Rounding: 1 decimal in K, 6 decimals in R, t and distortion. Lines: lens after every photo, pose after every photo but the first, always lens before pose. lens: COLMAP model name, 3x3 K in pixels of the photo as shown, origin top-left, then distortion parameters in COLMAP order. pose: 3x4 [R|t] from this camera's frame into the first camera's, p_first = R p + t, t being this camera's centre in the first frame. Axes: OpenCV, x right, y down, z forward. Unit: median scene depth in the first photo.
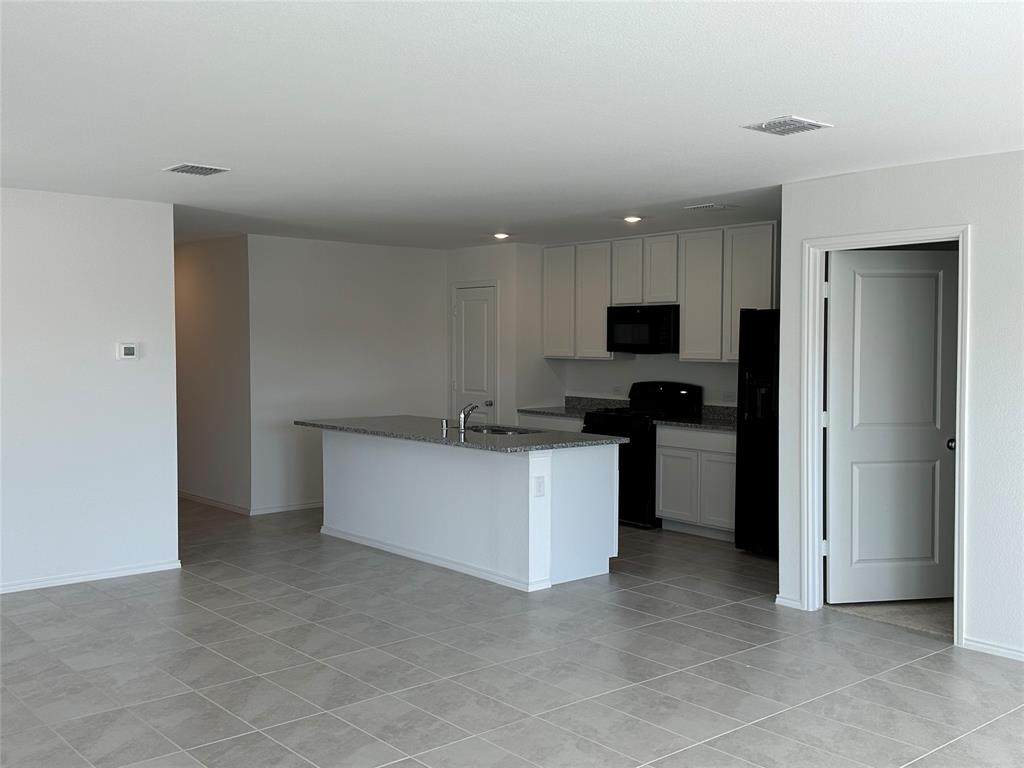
lens RADIAL K [[1027.4, 0, 512.0], [0, 1027.4, 384.0], [0, 0, 1]] dist [-0.012381, -0.014078]
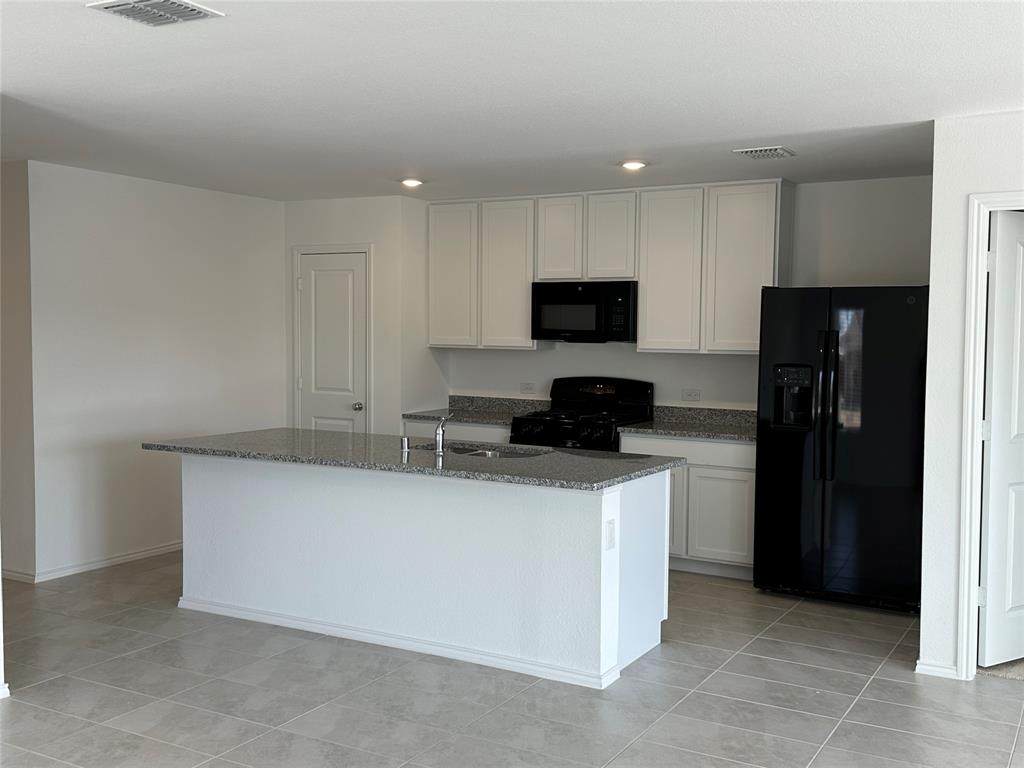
lens RADIAL K [[1057.6, 0, 512.0], [0, 1057.6, 384.0], [0, 0, 1]] dist [0.121037, -0.343616]
pose [[0.940479, -0.011972, 0.339641, -0.210576], [0.007315, 0.999861, 0.014988, -0.010348], [-0.339773, -0.011611, 0.940436, 0.258874]]
